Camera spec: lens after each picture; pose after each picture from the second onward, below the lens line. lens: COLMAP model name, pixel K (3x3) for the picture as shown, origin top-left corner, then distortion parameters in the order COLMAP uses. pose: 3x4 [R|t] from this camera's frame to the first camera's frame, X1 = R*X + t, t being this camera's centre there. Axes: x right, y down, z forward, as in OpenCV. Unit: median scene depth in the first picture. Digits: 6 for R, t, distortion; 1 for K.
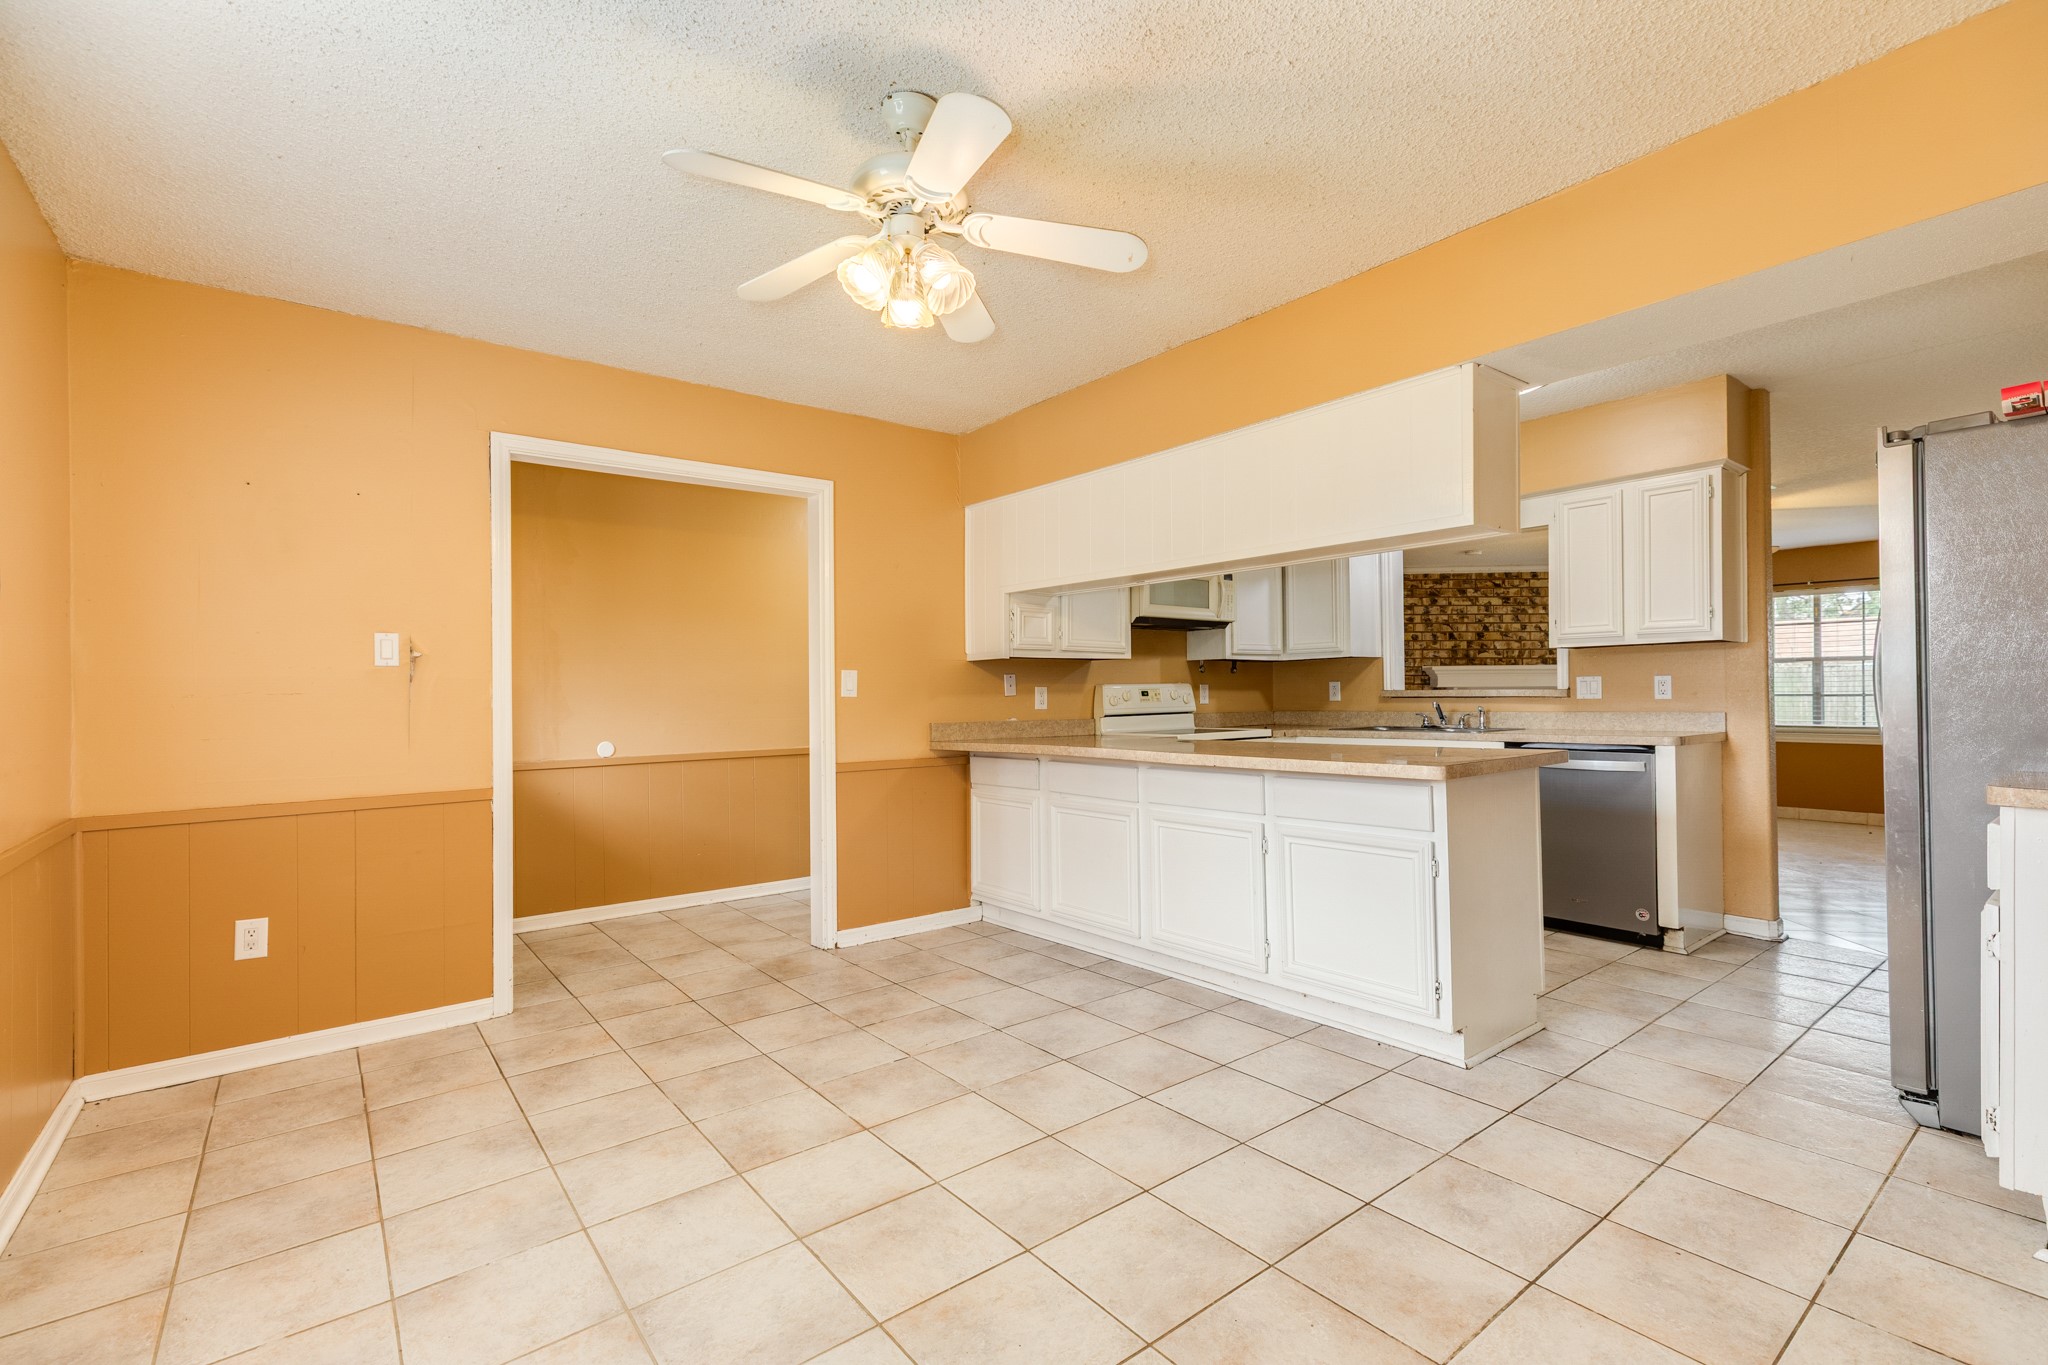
lens RADIAL K [[914.6, 0, 1026.3], [0, 914.6, 685.4], [0, 0, 1]] dist [0.007105, -0.000876]
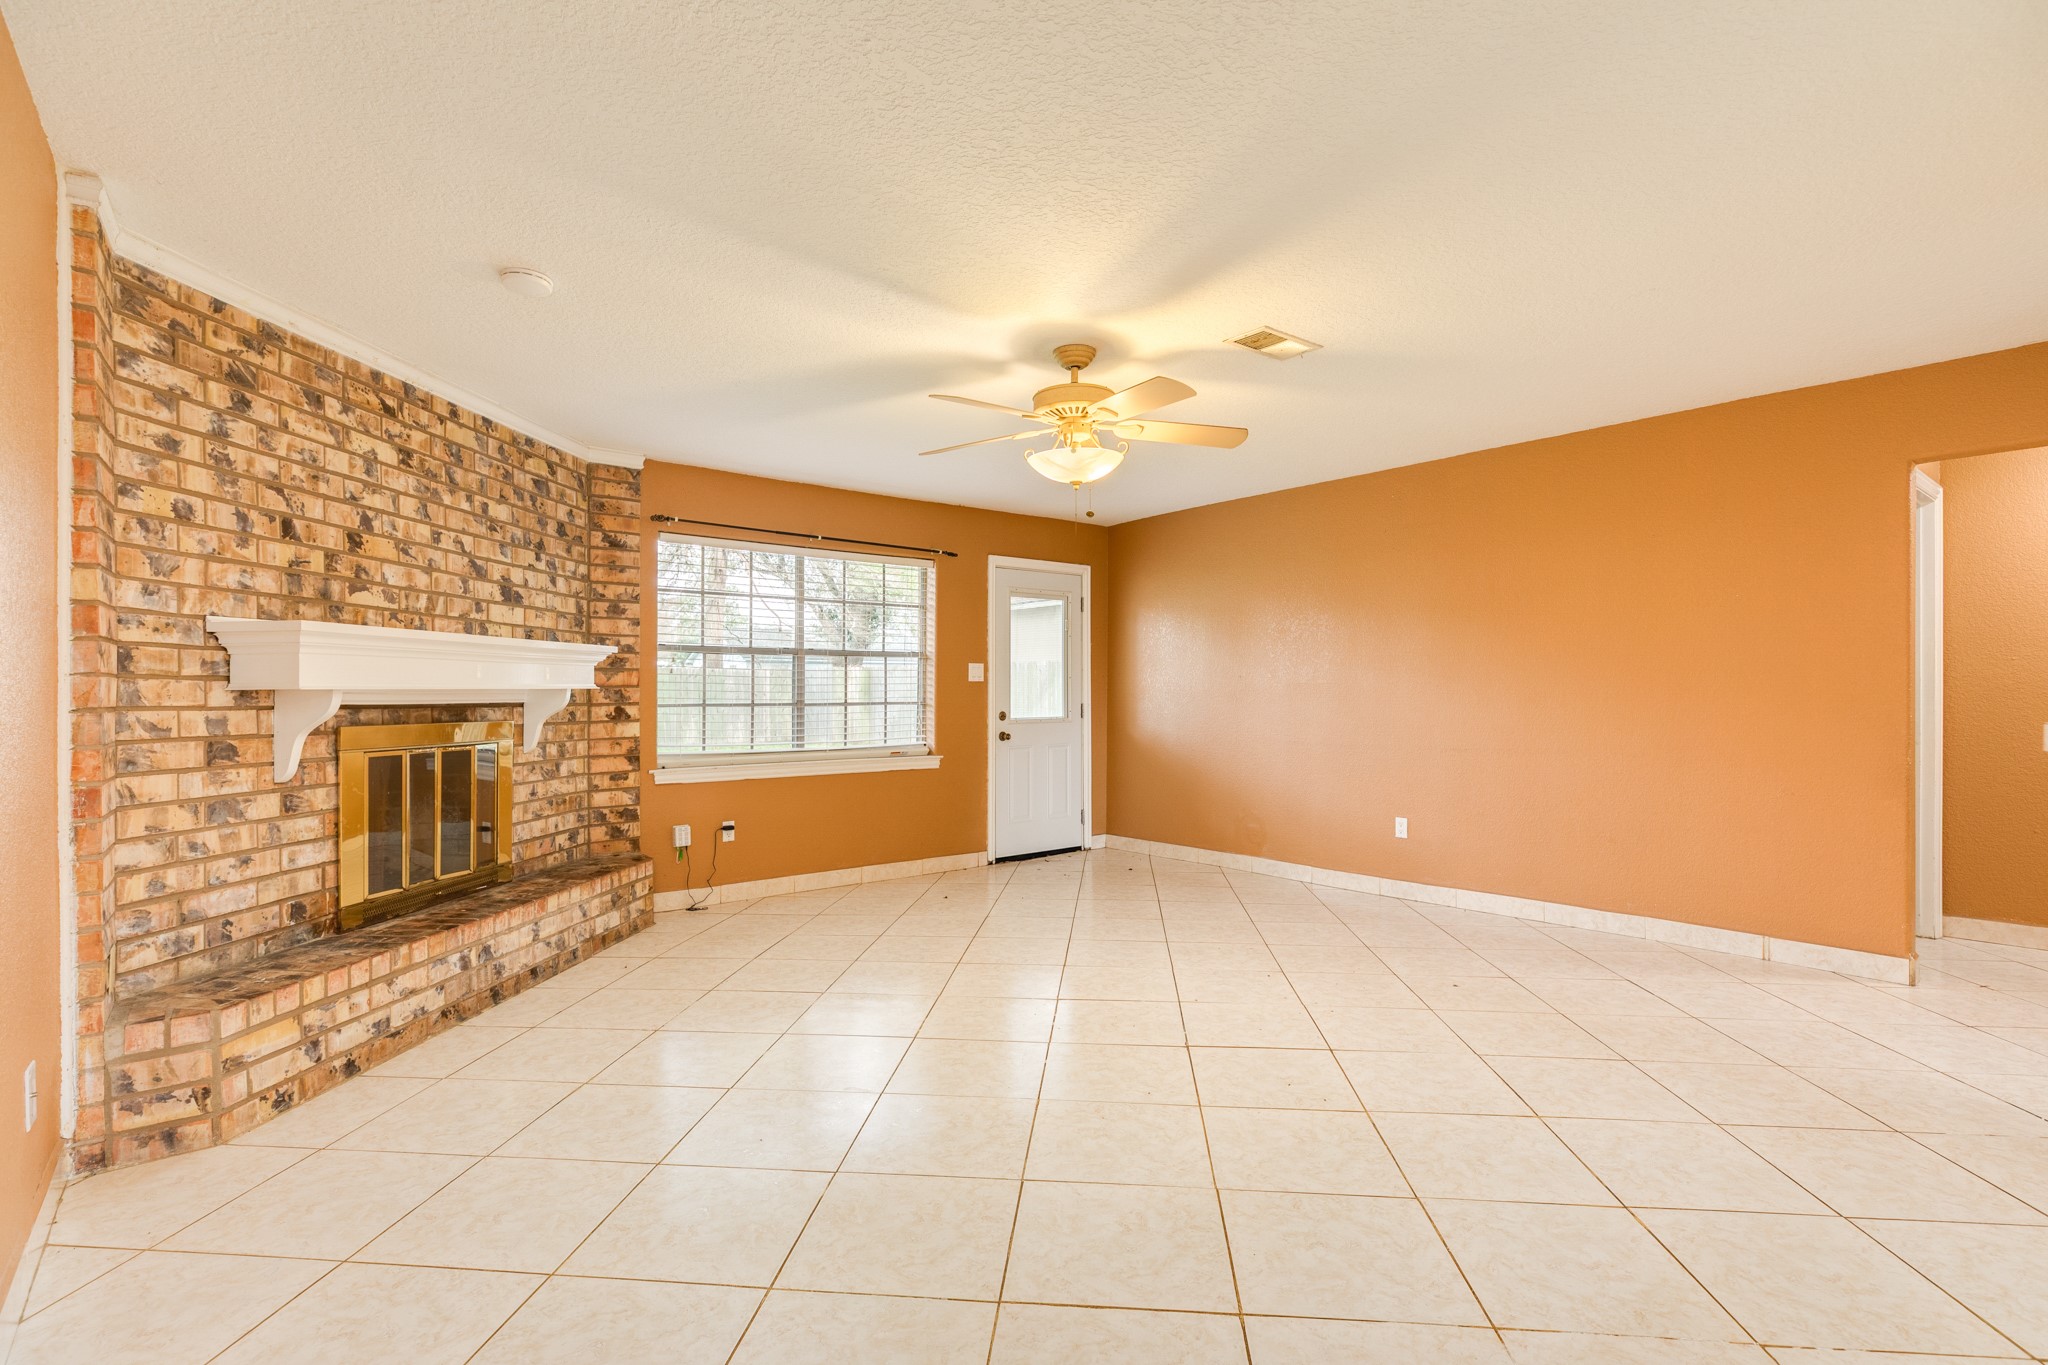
lens RADIAL K [[974.9, 0, 1035.6], [0, 974.9, 693.0], [0, 0, 1]] dist [-0.001899, 0.000846]
pose [[-0.034777, 0.000529, 0.999395, 0.262281], [-0.013892, 0.999903, -0.001013, 0.000021], [-0.999299, -0.013919, -0.034766, 1.678530]]
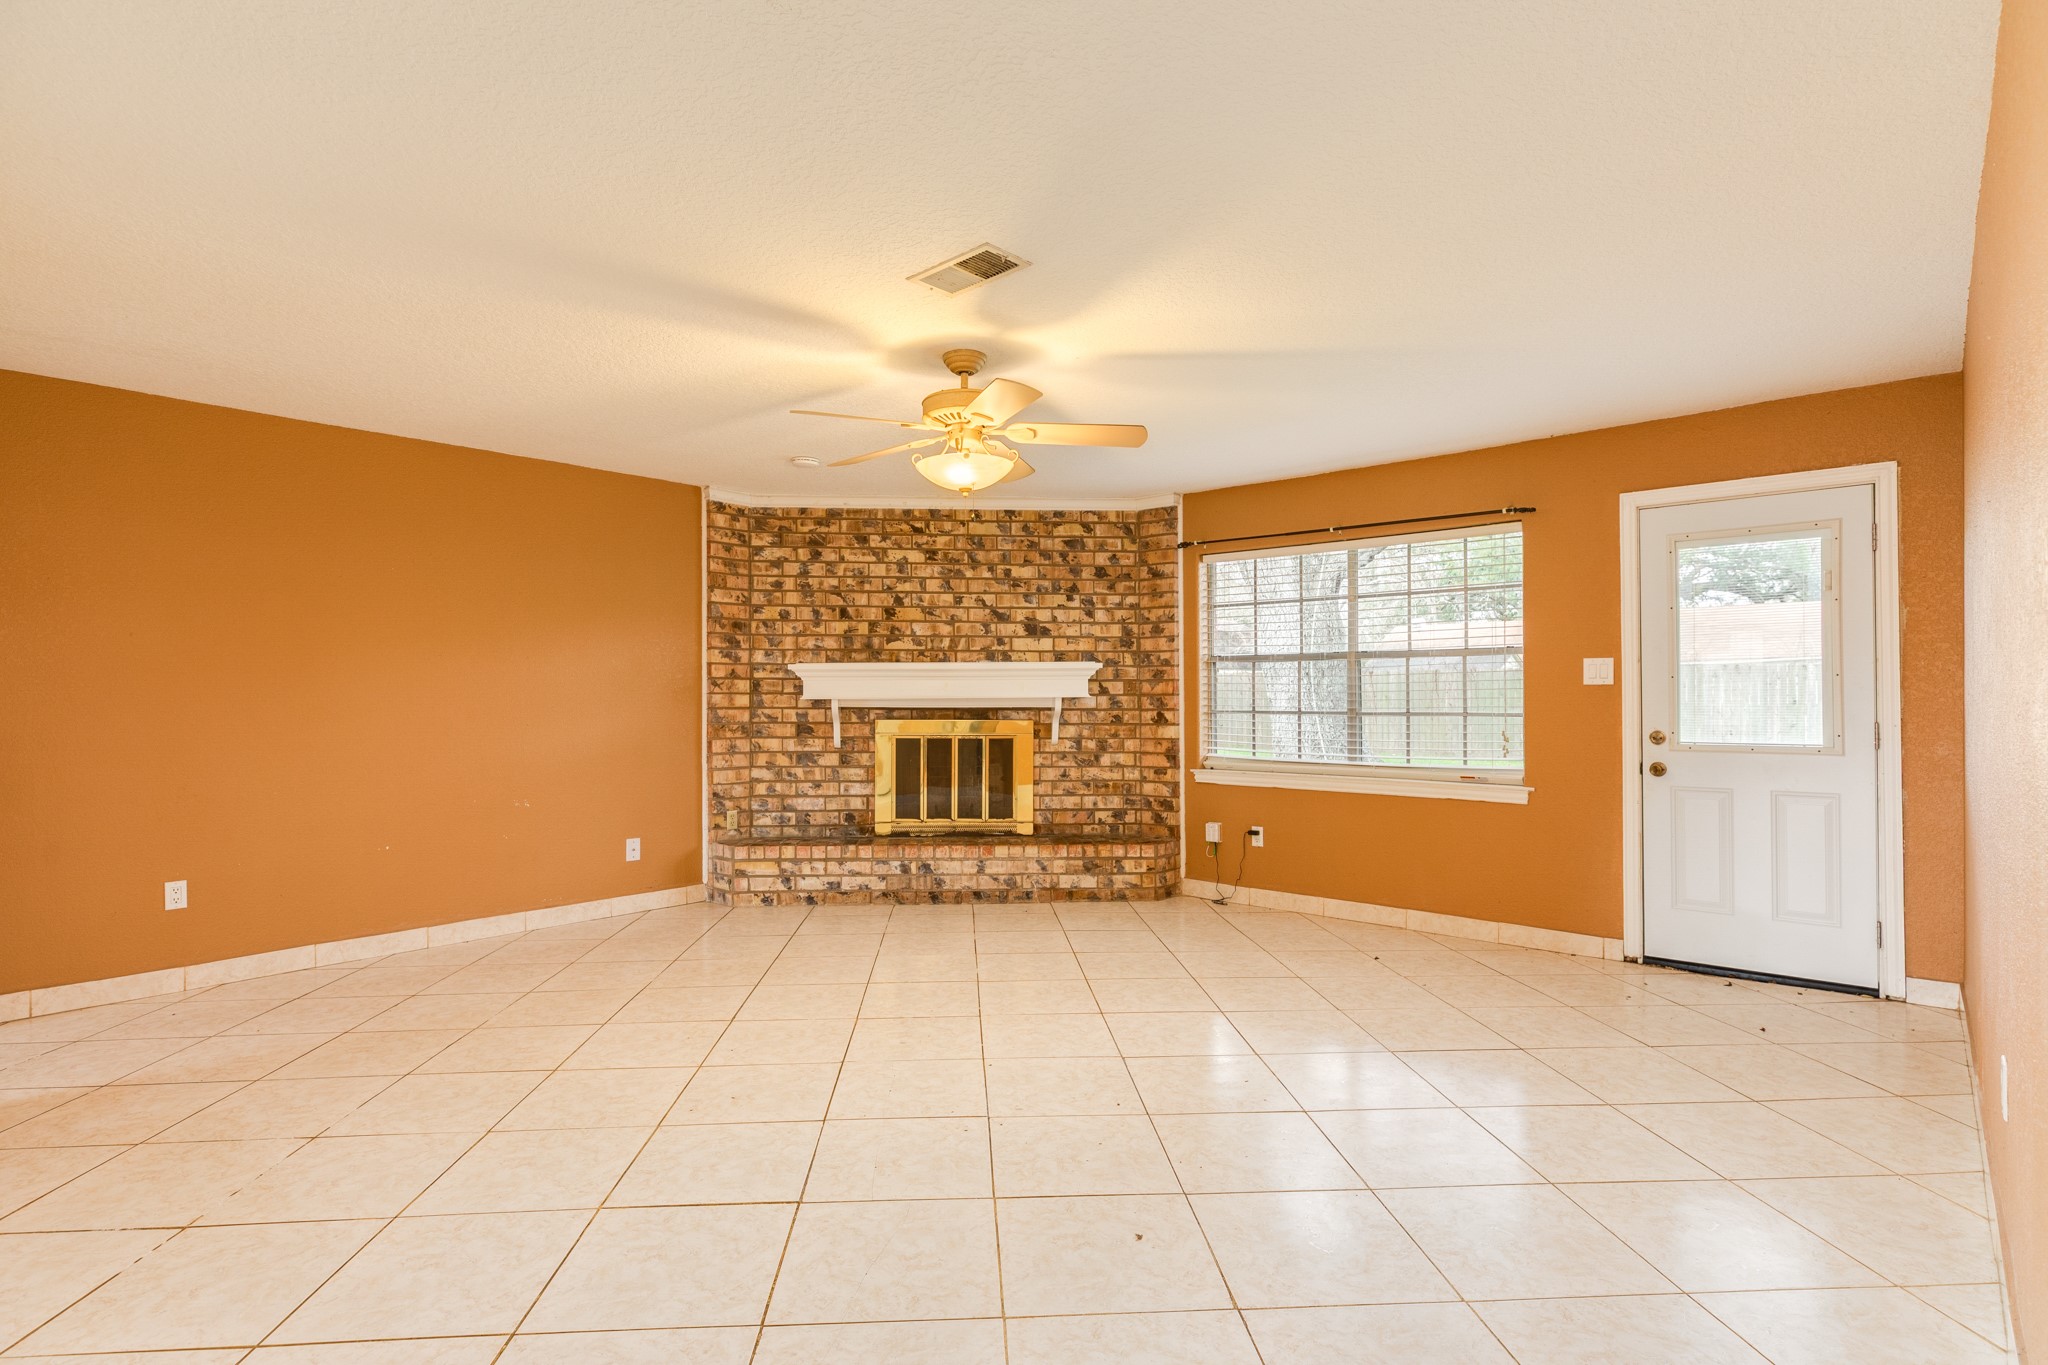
lens RADIAL K [[1026.4, 0, 1020.2], [0, 1026.4, 688.1], [0, 0, 1]] dist [-0.002461, 0.000731]
pose [[0.984106, 0.000526, 0.177583, 1.023955], [-0.001828, 0.999973, 0.007167, -0.022190], [-0.177574, -0.007377, 0.984080, 0.713241]]
